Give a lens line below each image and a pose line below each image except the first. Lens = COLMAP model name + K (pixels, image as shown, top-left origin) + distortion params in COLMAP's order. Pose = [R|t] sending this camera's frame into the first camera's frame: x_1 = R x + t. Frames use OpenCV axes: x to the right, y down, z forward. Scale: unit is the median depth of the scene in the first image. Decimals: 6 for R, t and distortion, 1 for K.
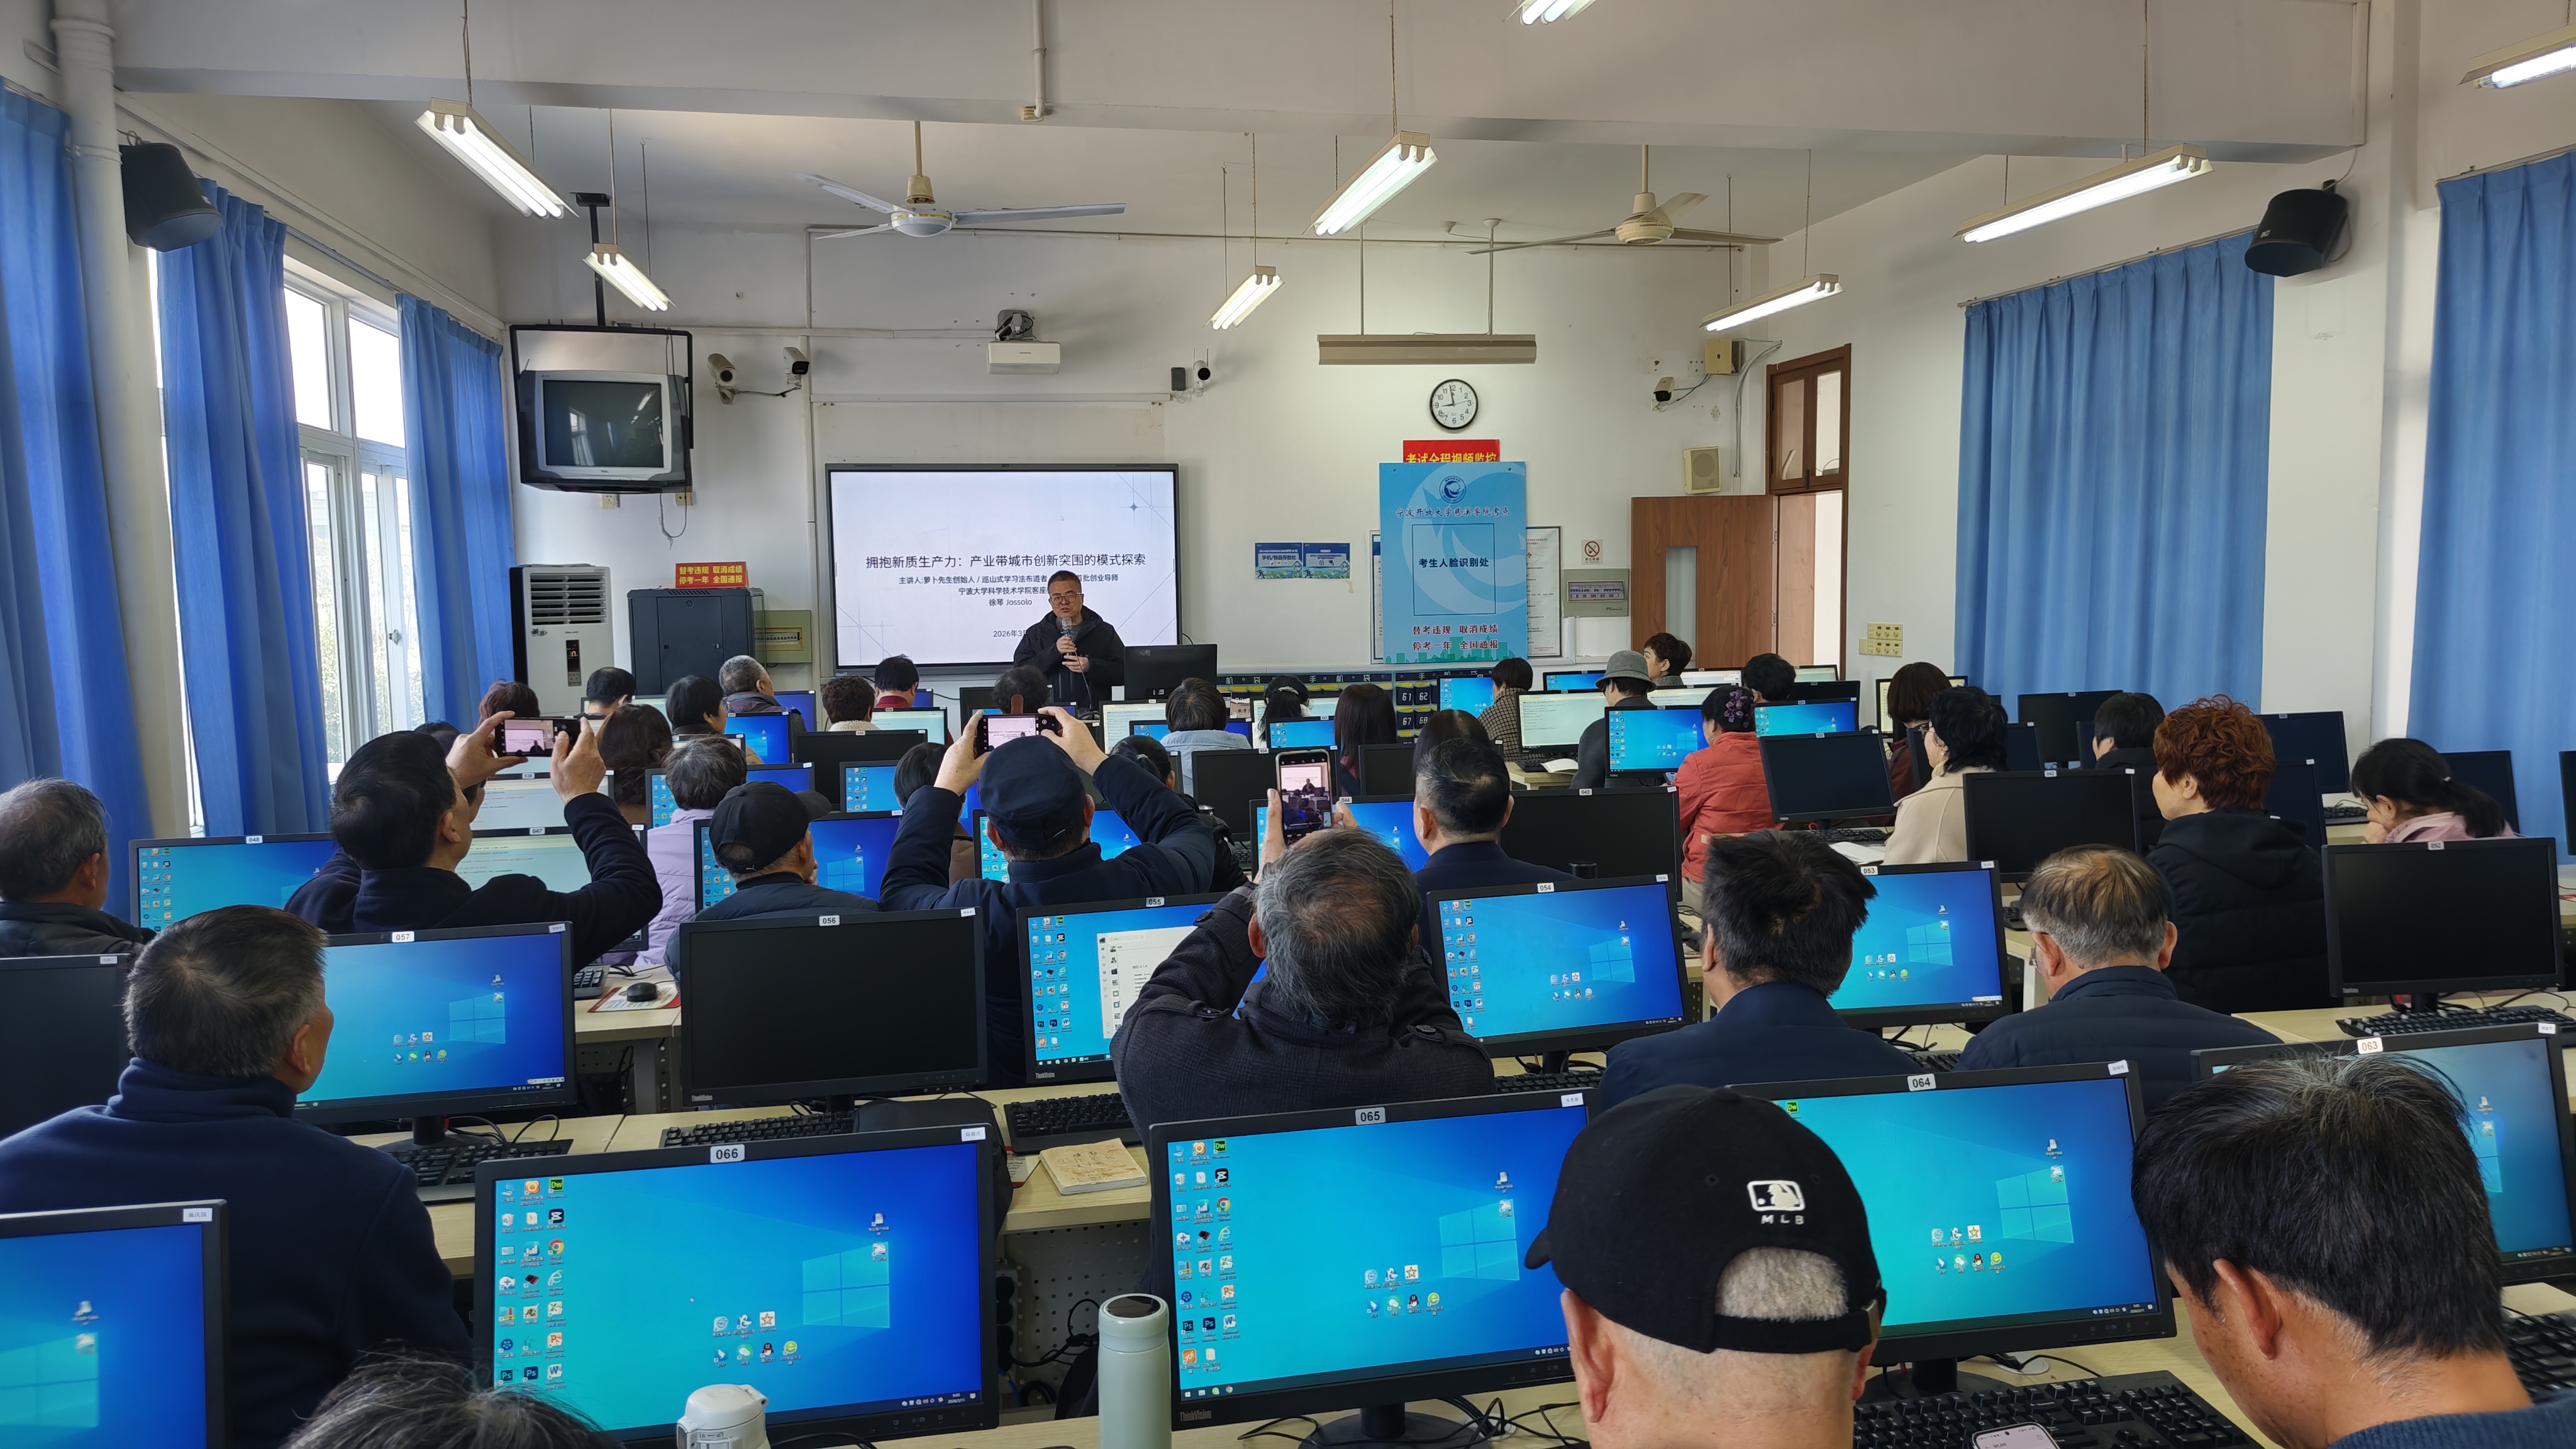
lens RADIAL K [[1764.3, 0, 1293.6], [0, 1764.3, 708.2], [0, 0, 1]] dist [0.069834, -0.079765]
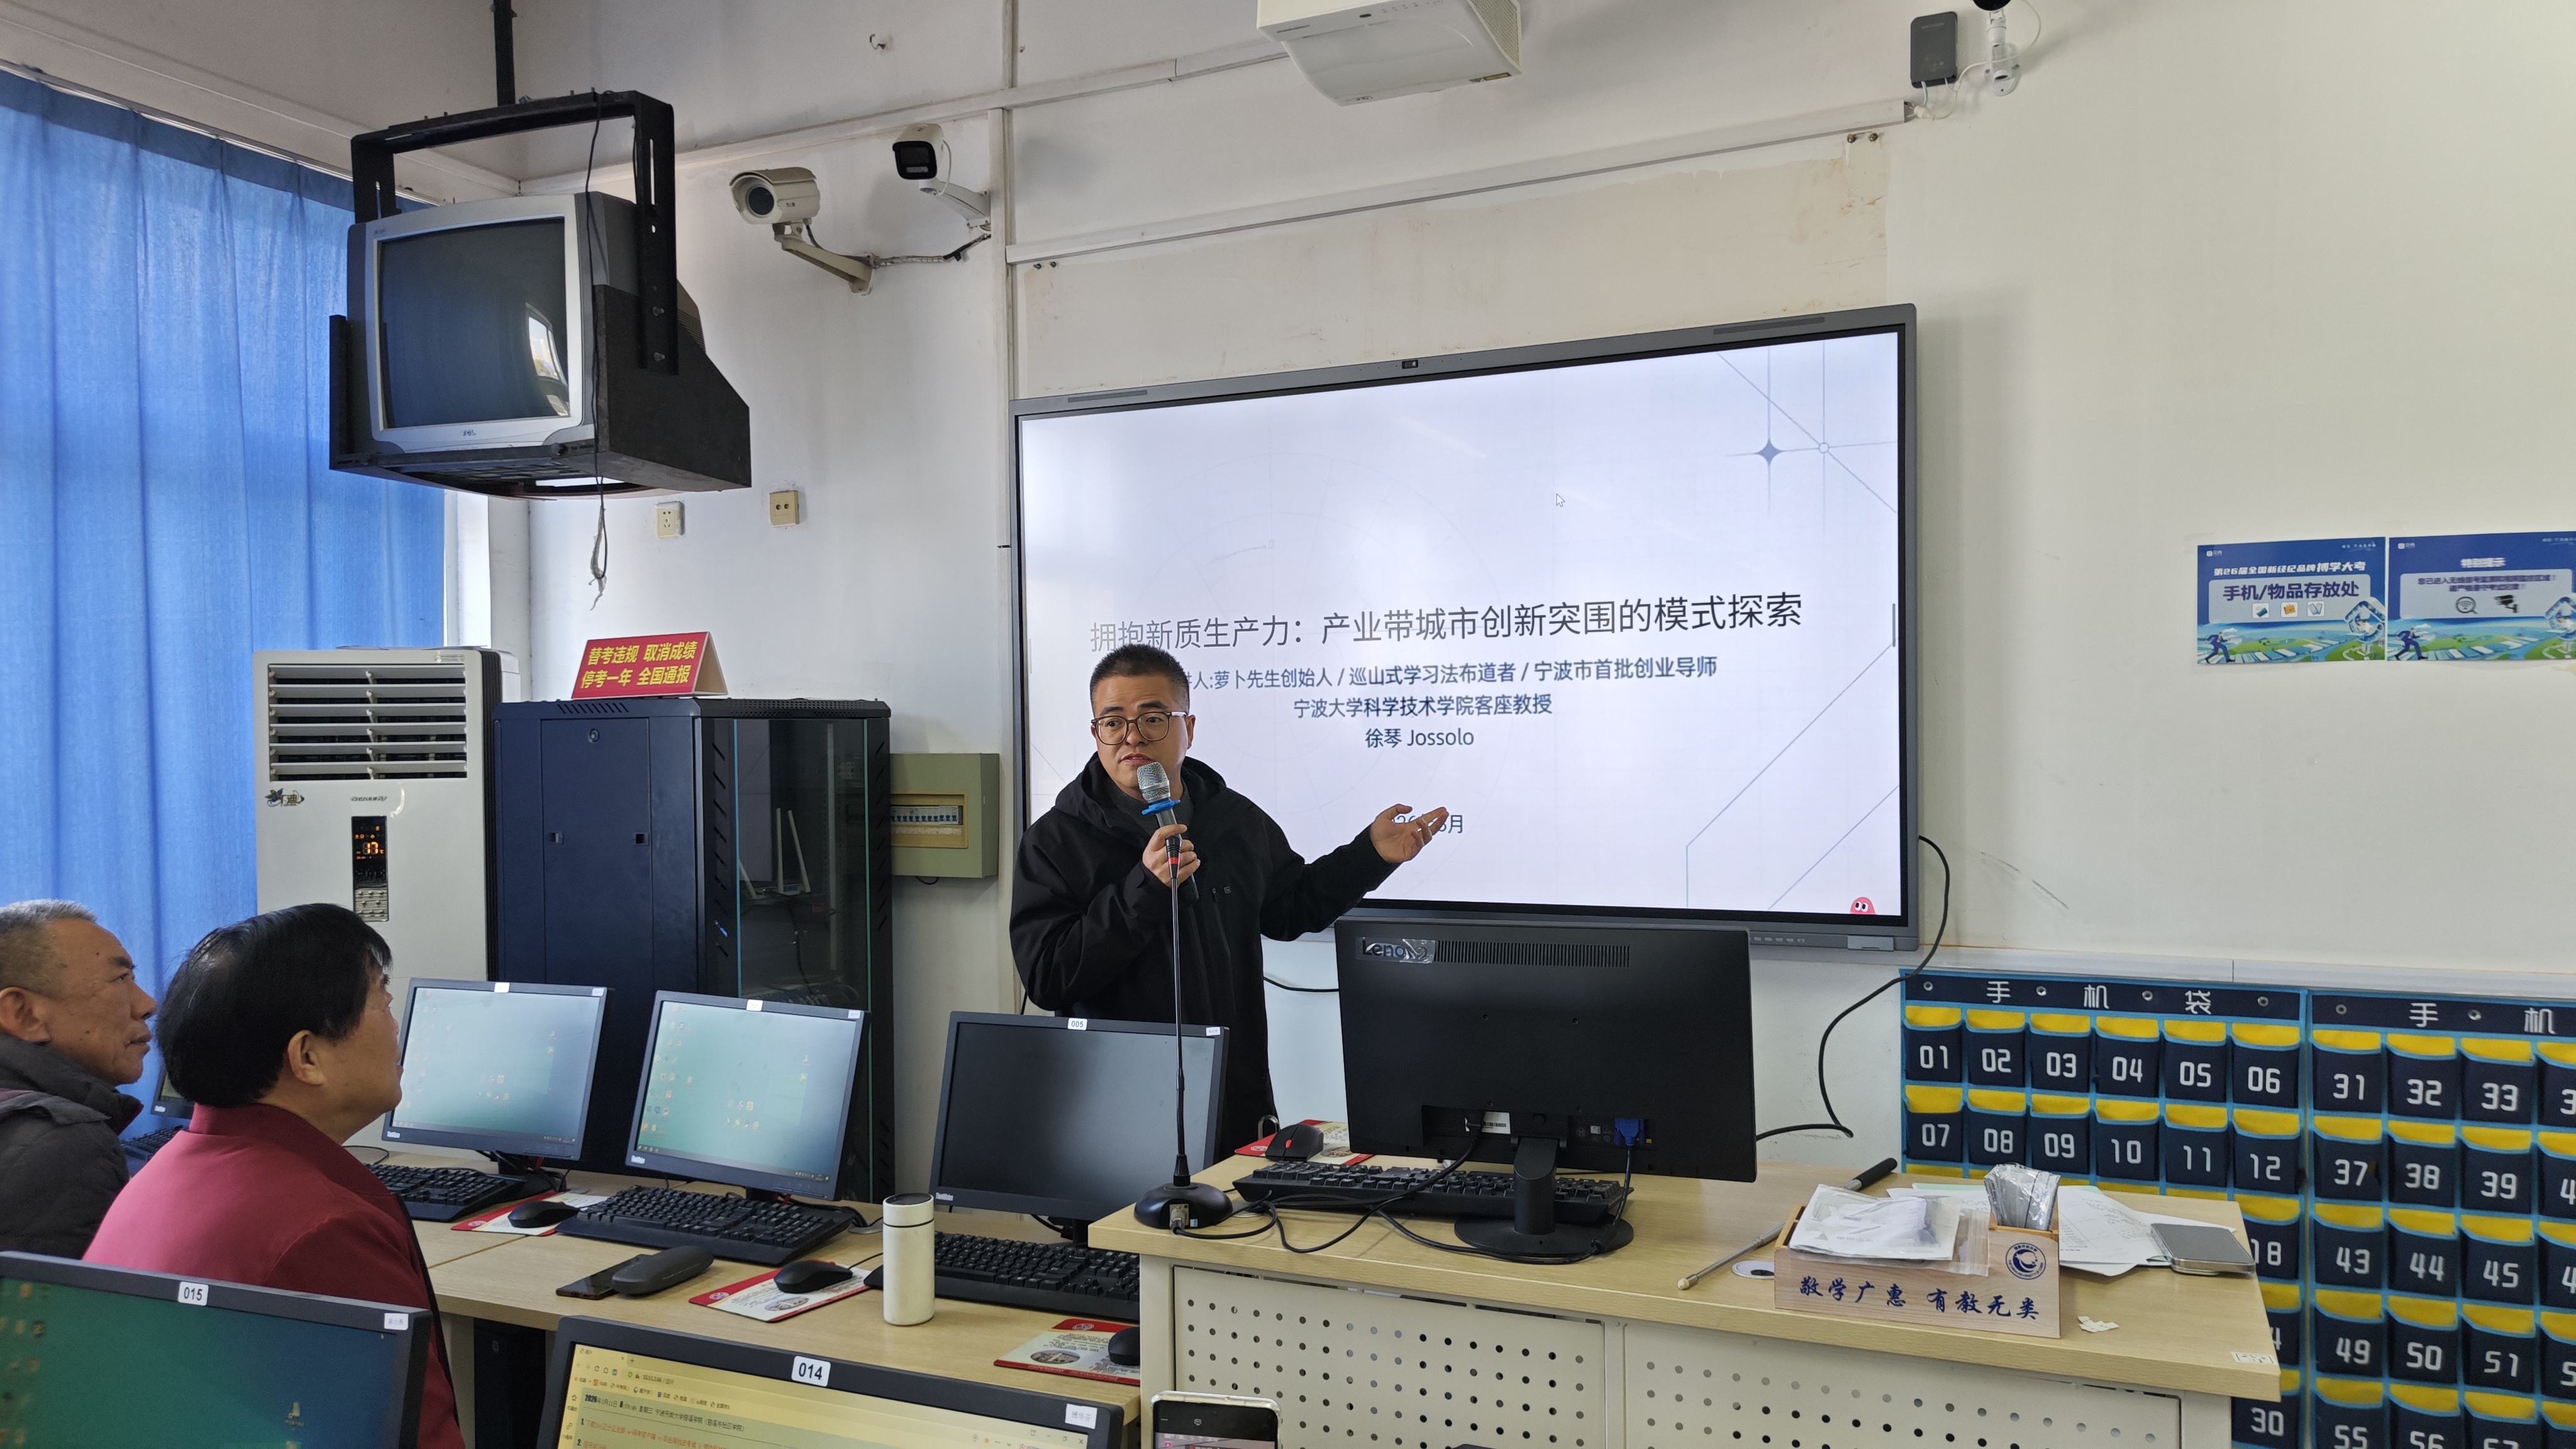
lens RADIAL K [[1764.3, 0, 1293.6], [0, 1764.3, 708.2], [0, 0, 1]] dist [0.069834, -0.079765]
pose [[0.813247, -0.000733, -0.581918, 0.030137], [-0.044464, 0.996997, -0.063397, -0.042057], [0.580217, 0.077432, 0.810773, 0.692578]]
